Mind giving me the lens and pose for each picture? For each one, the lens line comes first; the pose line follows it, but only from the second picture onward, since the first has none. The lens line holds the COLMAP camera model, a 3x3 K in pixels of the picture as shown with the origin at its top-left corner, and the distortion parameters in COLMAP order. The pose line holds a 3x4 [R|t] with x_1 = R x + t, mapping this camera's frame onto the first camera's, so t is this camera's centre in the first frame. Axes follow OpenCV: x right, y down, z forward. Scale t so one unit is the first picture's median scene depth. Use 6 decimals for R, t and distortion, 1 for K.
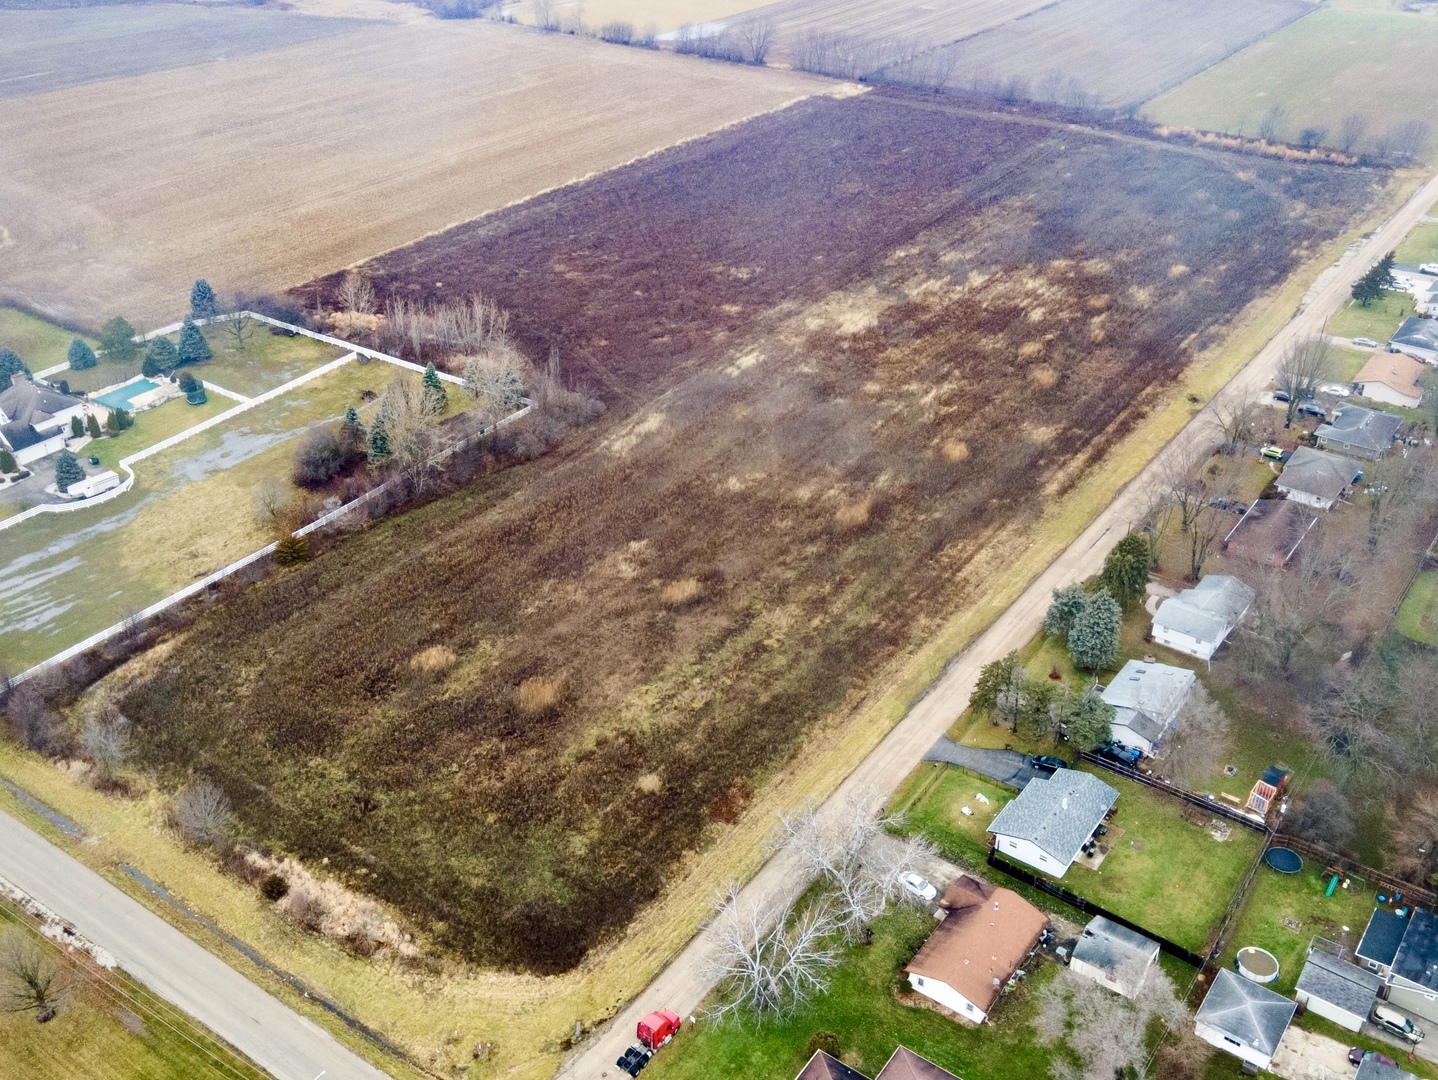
lens RADIAL K [[1415.6, 0, 719.0], [0, 1415.6, 540.0], [0, 0, 1]] dist [0.062984, -0.118403]
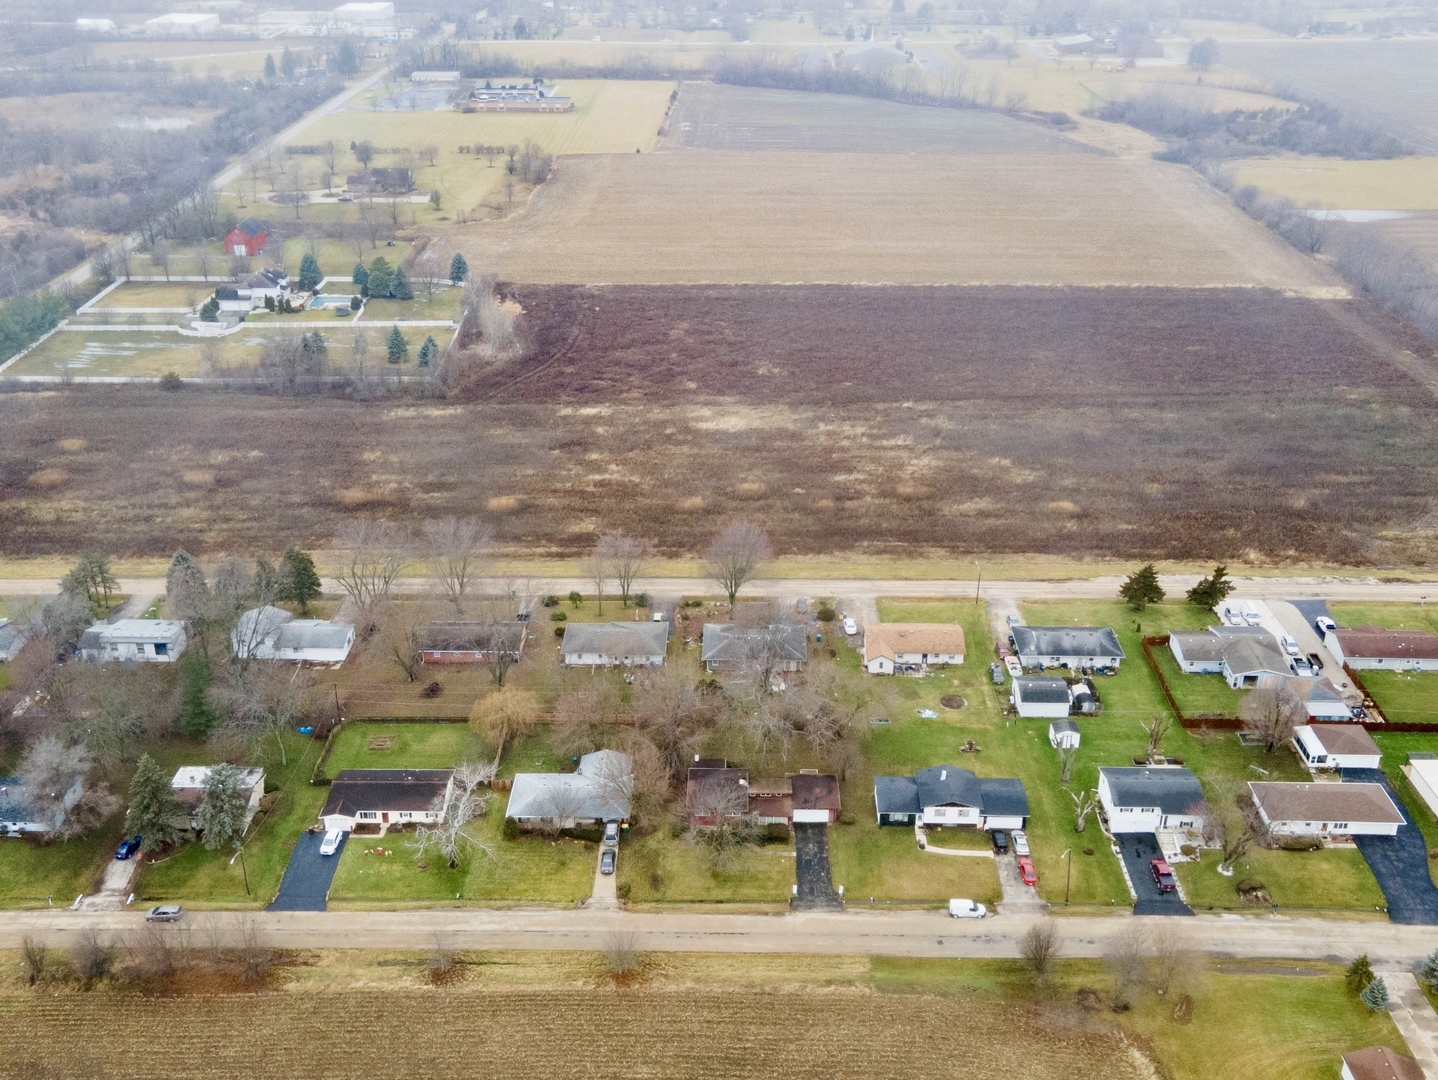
lens RADIAL K [[1415.6, 0, 719.0], [0, 1415.6, 540.0], [0, 0, 1]] dist [0.062984, -0.118403]
pose [[0.570637, 0.360067, -0.738055, 1.003403], [-0.424666, 0.898634, 0.110072, -0.212379], [0.702875, 0.250616, 0.665702, 0.357420]]
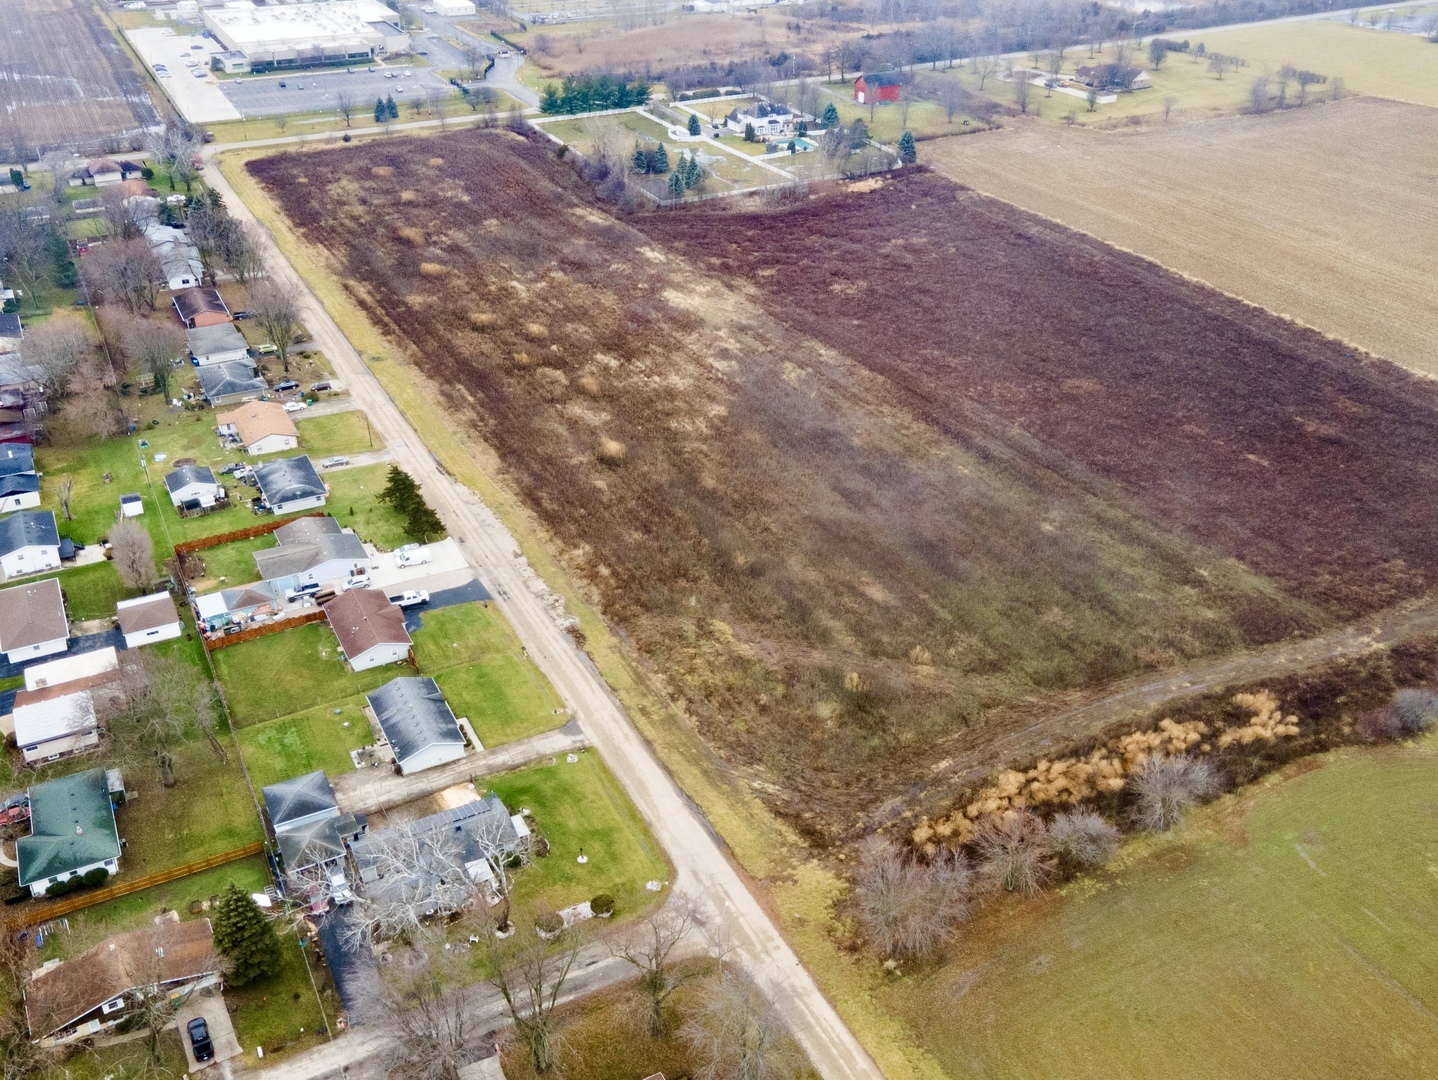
lens RADIAL K [[1397.5, 0, 719.0], [0, 1397.5, 540.0], [0, 0, 1]] dist [0.044389, -0.038448]
pose [[-0.461109, 0.439960, -0.770593, 1.093328], [-0.459121, 0.624851, 0.631481, -0.804385], [0.759333, 0.644977, -0.086130, 1.371642]]
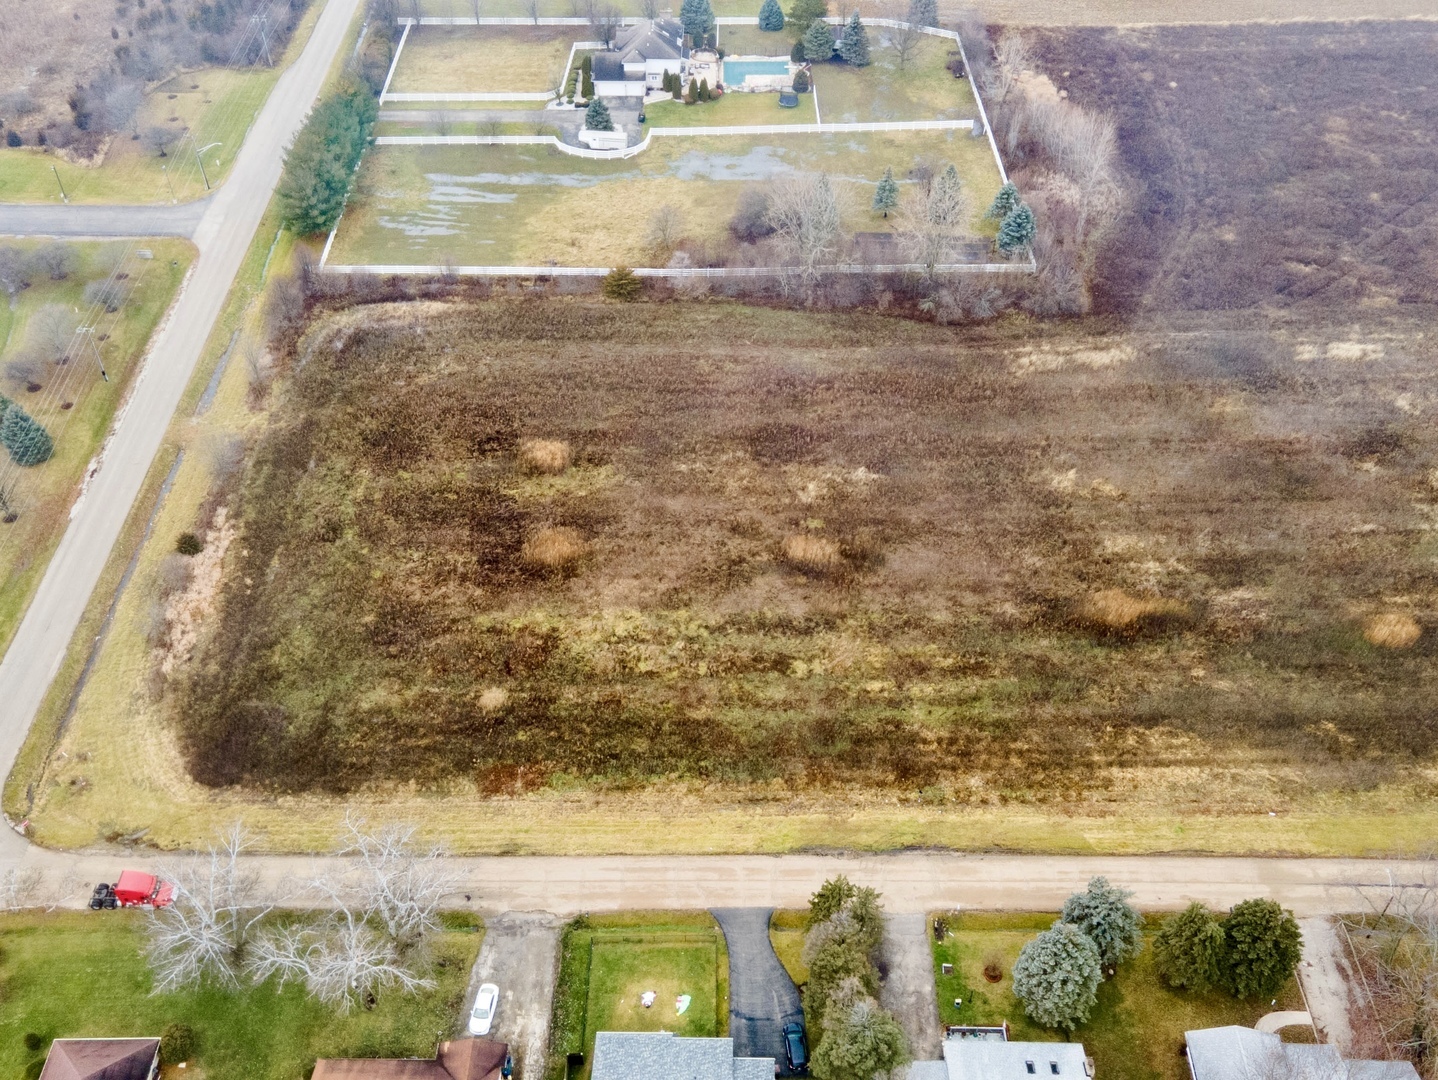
lens RADIAL K [[1390.7, 0, 715.3], [0, 1390.7, 525.4], [0, 0, 1]] dist [0.023913, 0.026541]
pose [[0.572778, 0.560947, -0.597716, 0.312434], [-0.418845, 0.827084, 0.374835, -0.190821], [0.704623, 0.035653, 0.708685, 0.319500]]
